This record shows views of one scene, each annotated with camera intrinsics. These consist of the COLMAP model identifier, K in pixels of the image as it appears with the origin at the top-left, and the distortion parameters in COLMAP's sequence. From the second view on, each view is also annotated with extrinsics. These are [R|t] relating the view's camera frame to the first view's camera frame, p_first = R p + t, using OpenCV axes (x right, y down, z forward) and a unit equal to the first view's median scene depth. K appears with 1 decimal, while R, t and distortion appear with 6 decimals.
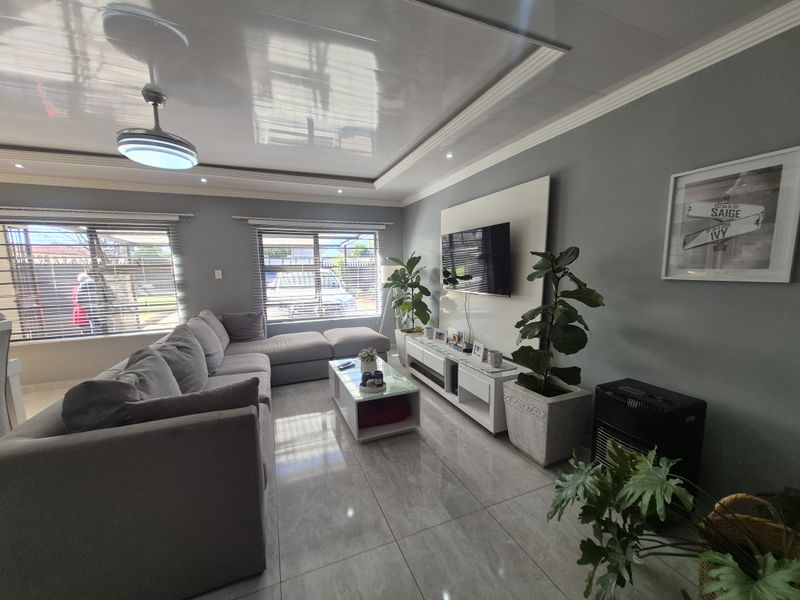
lens RADIAL K [[312.8, 0, 401.2], [0, 312.8, 302.2], [0, 0, 1]] dist [0.001998, -0.000824]
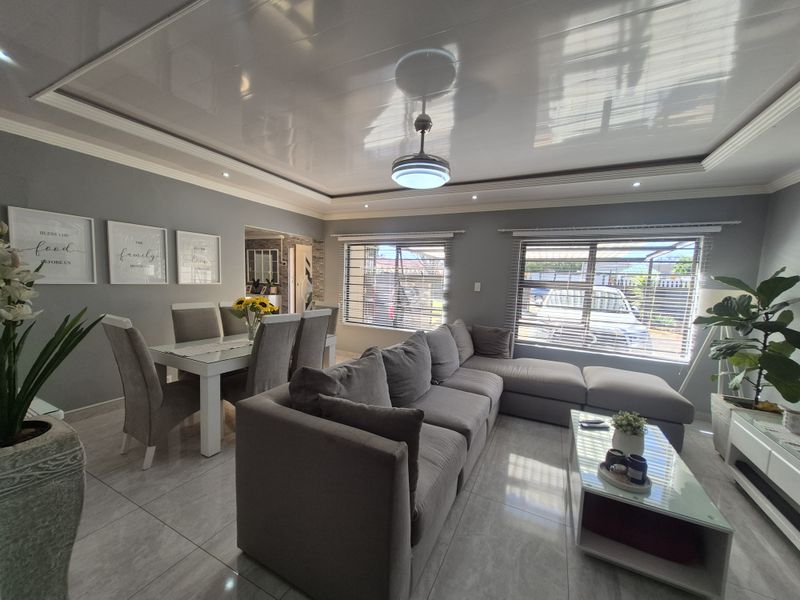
lens RADIAL K [[312.8, 0, 396.9], [0, 312.8, 305.9], [0, 0, 1]] dist [0.001998, -0.000824]
pose [[0.641680, 0.106867, -0.759491, 0.035055], [-0.133744, 0.990664, 0.026398, -0.017406], [0.755221, 0.084638, 0.649982, 0.128226]]
